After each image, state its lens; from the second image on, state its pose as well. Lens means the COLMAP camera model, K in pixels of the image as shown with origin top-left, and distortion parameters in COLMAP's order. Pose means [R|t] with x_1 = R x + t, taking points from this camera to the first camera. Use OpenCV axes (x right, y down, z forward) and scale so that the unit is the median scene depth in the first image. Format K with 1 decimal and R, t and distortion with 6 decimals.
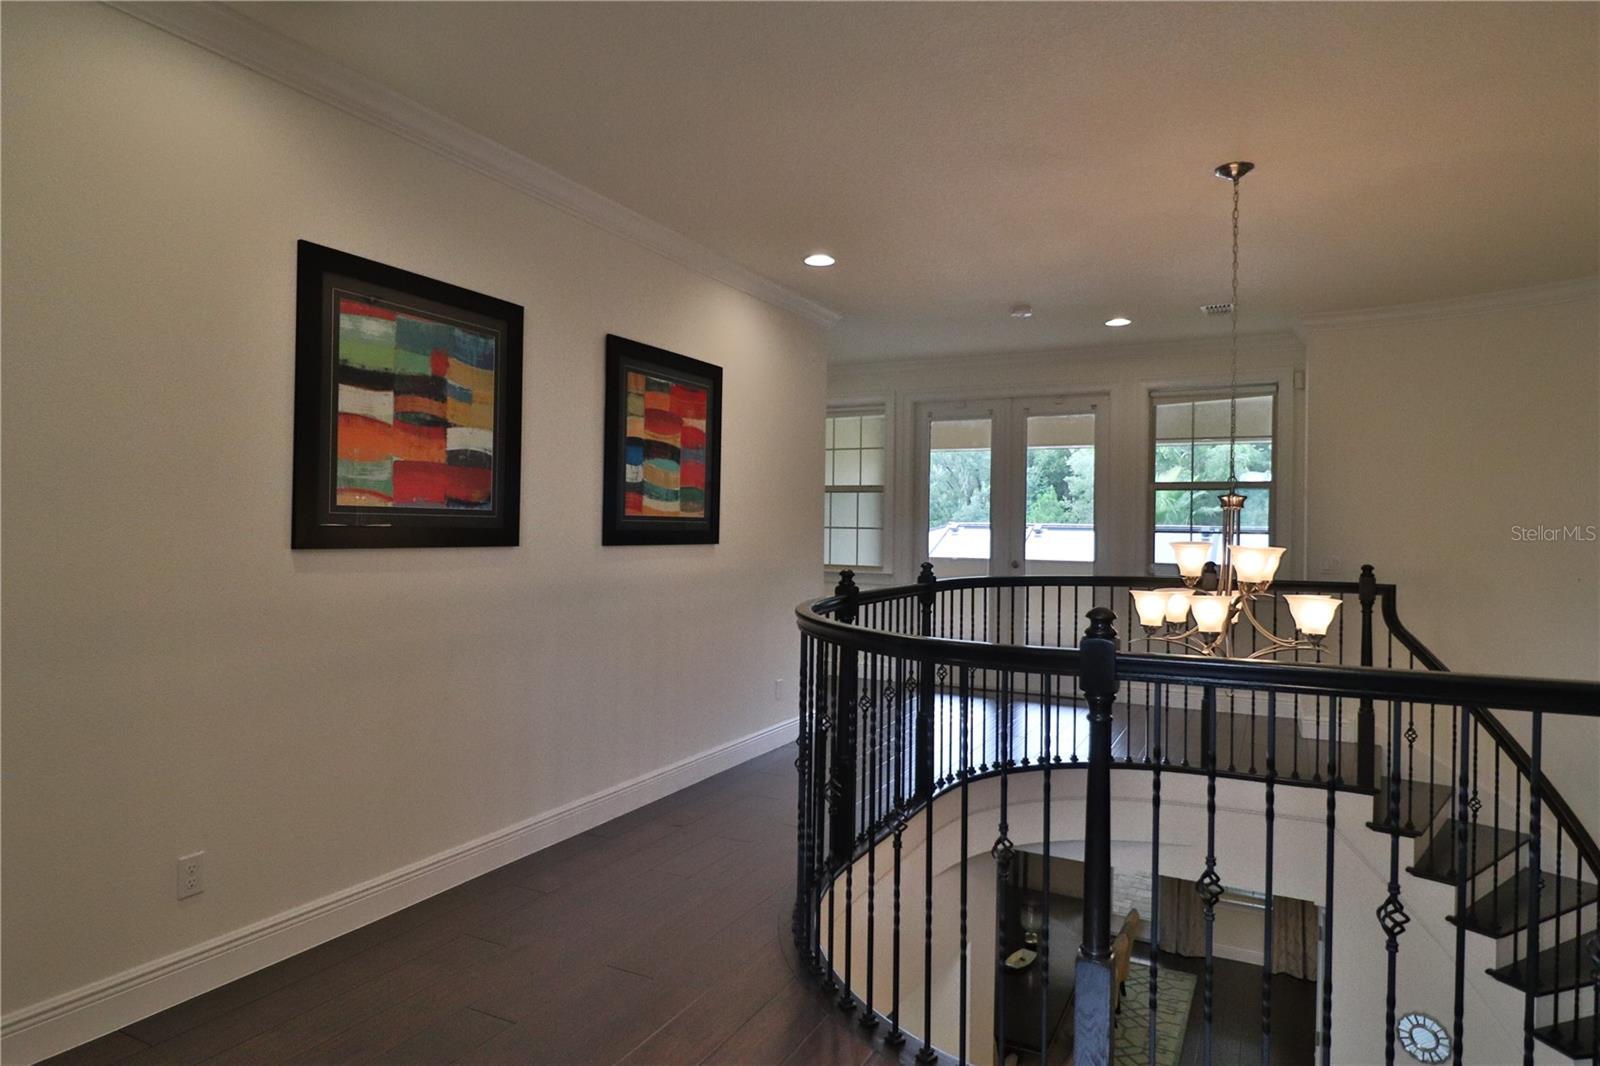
lens RADIAL K [[905.4, 0, 803.7], [0, 905.4, 517.5], [0, 0, 1]] dist [-0.026804, -0.000504]
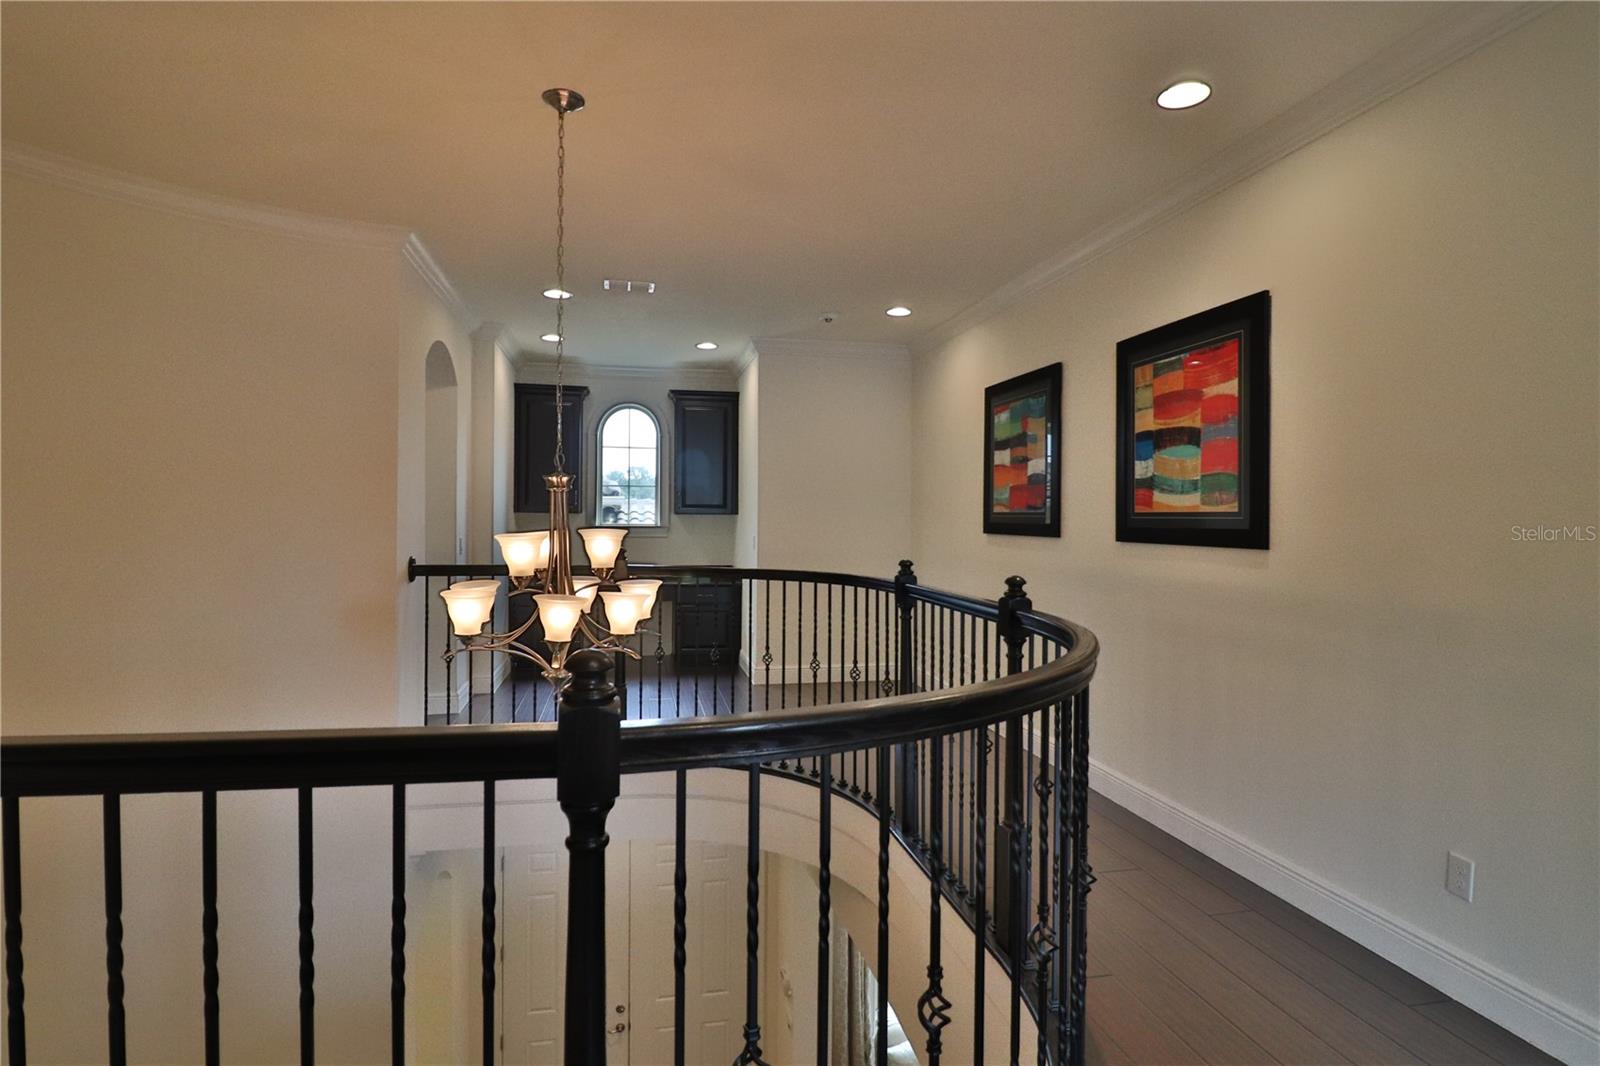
lens RADIAL K [[824.9, 0, 802.2], [0, 824.9, 529.6], [0, 0, 1]] dist [-0.014486, -0.008814]
pose [[-0.781884, -0.012899, -0.623291, 0.631194], [-0.016678, 0.999861, 0.000230, 0.021899], [0.623201, 0.010575, -0.781990, 1.423052]]
